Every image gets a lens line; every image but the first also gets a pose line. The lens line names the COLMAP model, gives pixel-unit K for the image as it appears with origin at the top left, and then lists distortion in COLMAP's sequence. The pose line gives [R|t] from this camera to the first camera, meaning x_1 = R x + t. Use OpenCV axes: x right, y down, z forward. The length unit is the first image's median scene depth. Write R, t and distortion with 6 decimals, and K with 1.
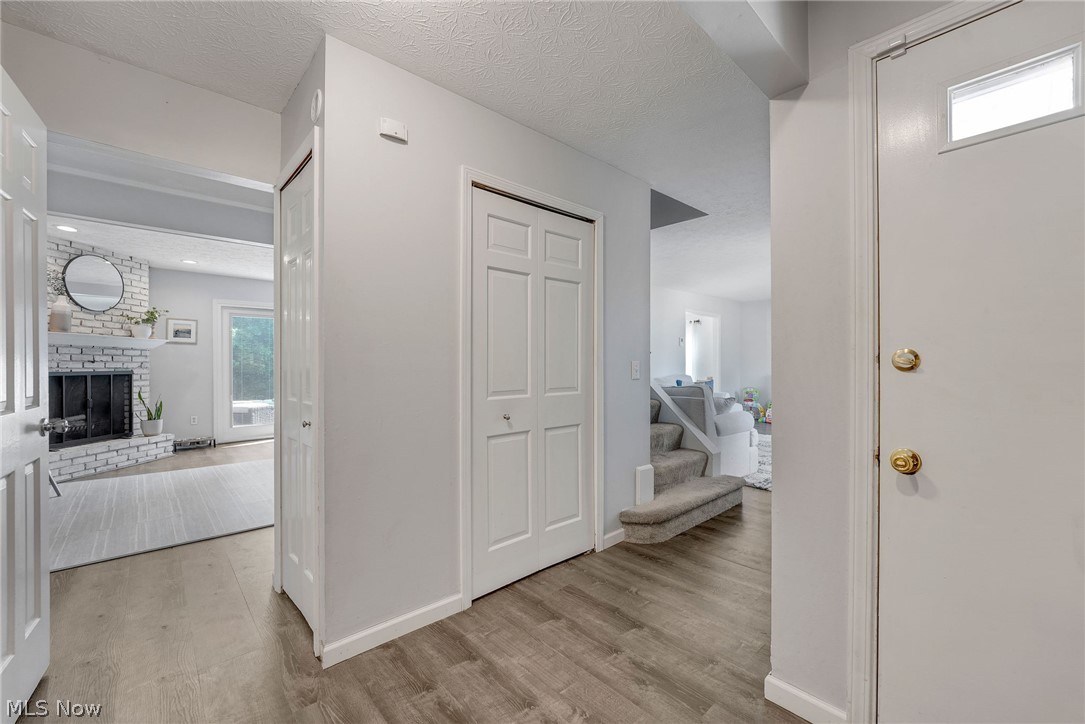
lens RADIAL K [[445.7, 0, 550.2], [0, 445.7, 365.1], [0, 0, 1]] dist [-0.018009, 0.000208]
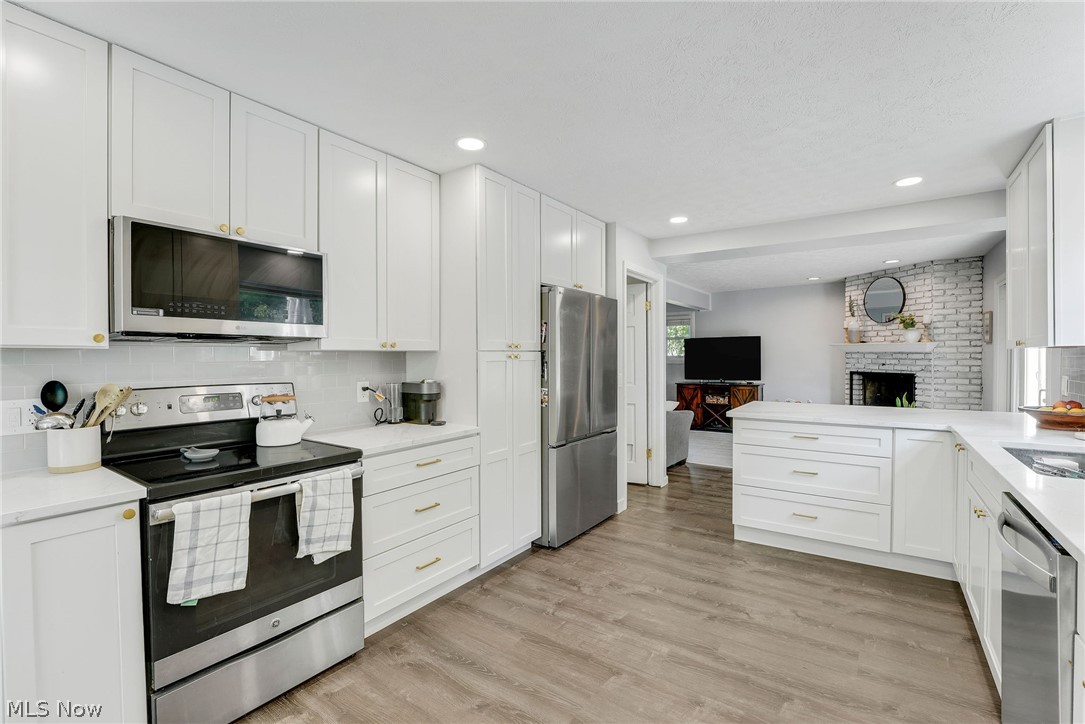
lens RADIAL K [[472.4, 0, 538.0], [0, 472.4, 360.8], [0, 0, 1]] dist [-0.014919, 0.000092]
pose [[-0.979542, 0.006521, -0.201133, 0.155662], [0.004465, 0.999933, 0.010675, -0.033975], [0.201189, 0.009559, -0.979506, 1.959929]]
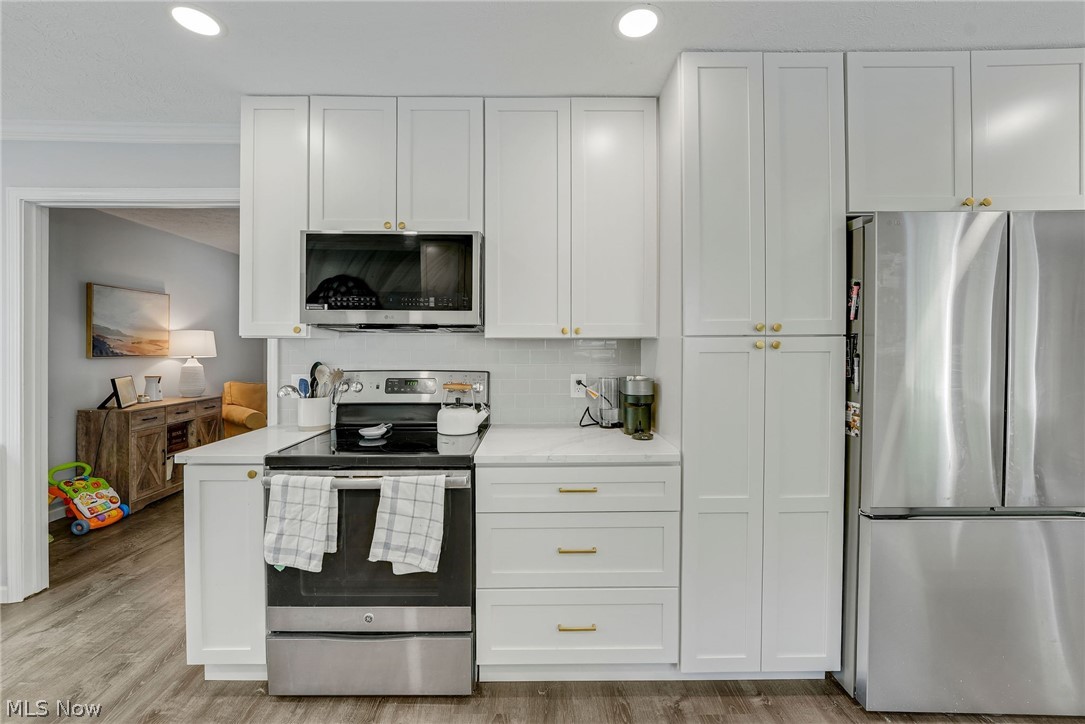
lens RADIAL K [[440.5, 0, 542.1], [0, 440.5, 345.3], [0, 0, 1]] dist [-0.002452, -0.000026]
pose [[-0.741375, 0.002096, 0.671087, -0.026606], [0.001908, 0.999998, -0.001014, -0.033125], [-0.671088, 0.000529, -0.741378, 1.736029]]
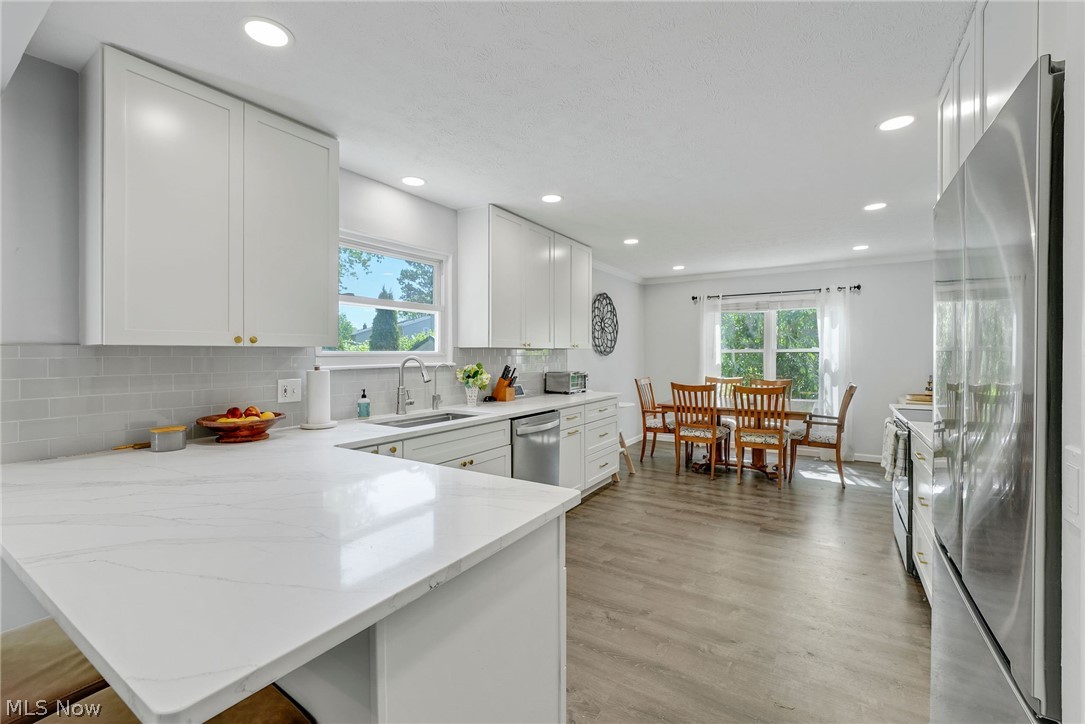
lens RADIAL K [[455.7, 0, 538.0], [0, 455.7, 360.1], [0, 0, 1]] dist [-0.017459, 0.000186]
pose [[0.969209, -0.009519, 0.246055, -0.317846], [0.007365, 0.999926, 0.009672, -0.030674], [-0.246129, -0.007562, 0.969208, 1.129645]]
